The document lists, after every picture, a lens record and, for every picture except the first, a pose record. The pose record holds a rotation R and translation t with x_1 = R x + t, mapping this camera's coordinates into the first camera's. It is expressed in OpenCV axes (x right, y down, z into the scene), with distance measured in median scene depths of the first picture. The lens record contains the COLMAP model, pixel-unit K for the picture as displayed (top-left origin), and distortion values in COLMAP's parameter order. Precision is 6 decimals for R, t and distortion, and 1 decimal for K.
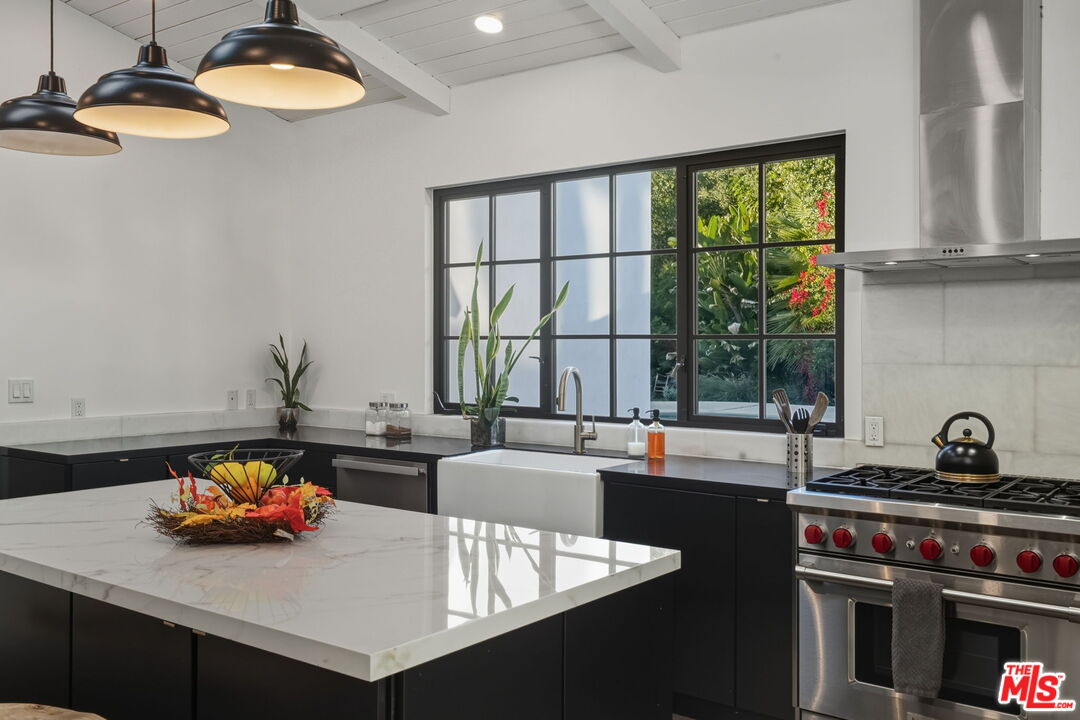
lens RADIAL K [[988.3, 0, 528.2], [0, 988.3, 359.0], [0, 0, 1]] dist [-0.003124, 0.001639]
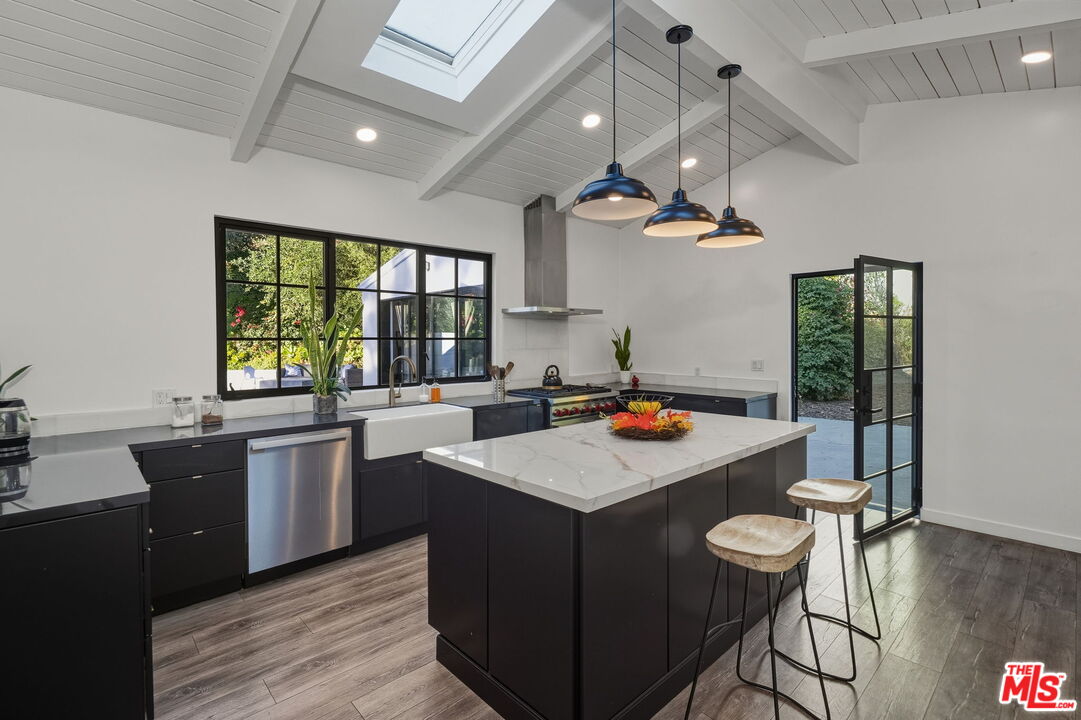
lens RADIAL K [[504.8, 0, 540.3], [0, 504.8, 346.1], [0, 0, 1]] dist [-0.003153, -0.000080]
pose [[0.161891, -0.011934, 0.986736, -0.801075], [0.022347, 0.999715, 0.008425, -0.011402], [-0.986556, 0.020687, 0.162111, 0.629341]]
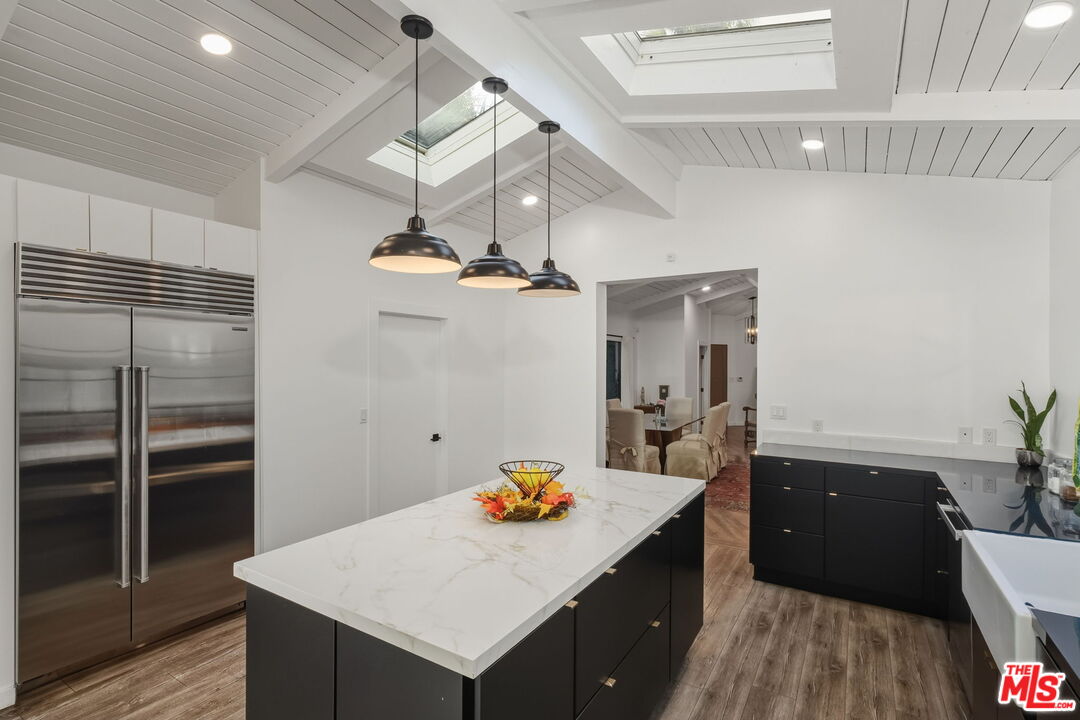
lens RADIAL K [[506.1, 0, 535.3], [0, 506.1, 365.2], [0, 0, 1]] dist [-0.002241, -0.000012]
pose [[0.083961, 0.001631, -0.996468, 0.352102], [-0.017481, 0.999847, 0.000163, -0.045529], [0.996316, 0.017406, 0.083977, 0.565208]]
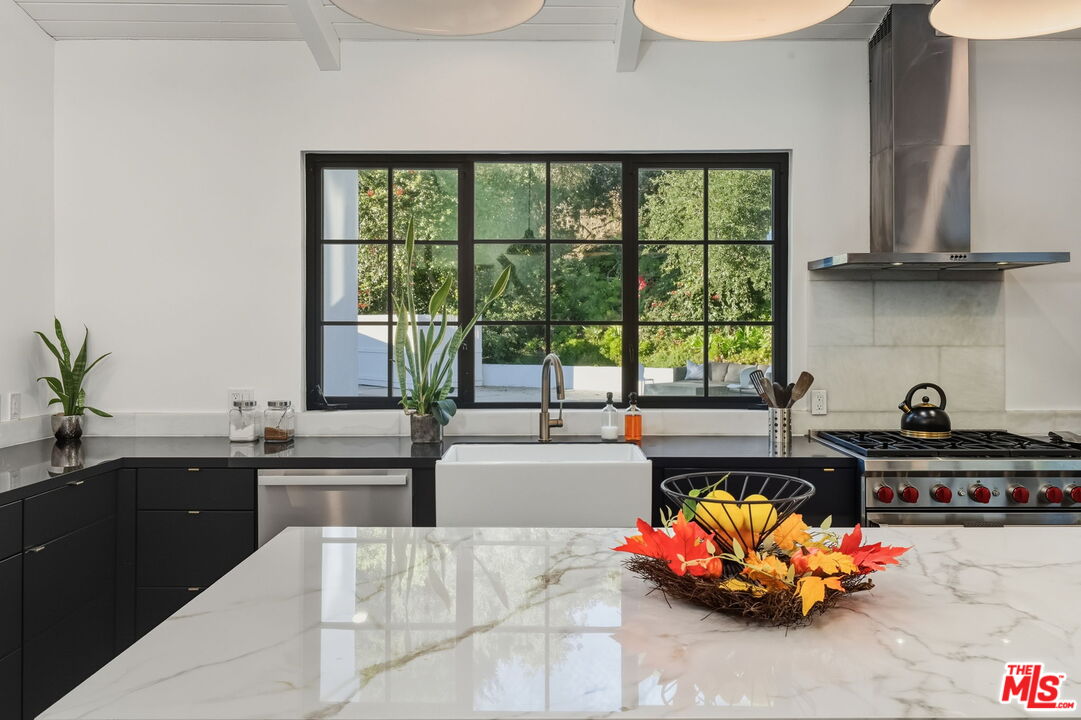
lens RADIAL K [[822.5, 0, 556.2], [0, 822.5, 324.3], [0, 0, 1]] dist [0.006146, 0.003253]
pose [[0.782805, 0.002335, 0.622263, -0.467343], [0.010607, 0.999798, -0.017096, -0.007218], [-0.622177, 0.019983, 0.782621, 0.366800]]
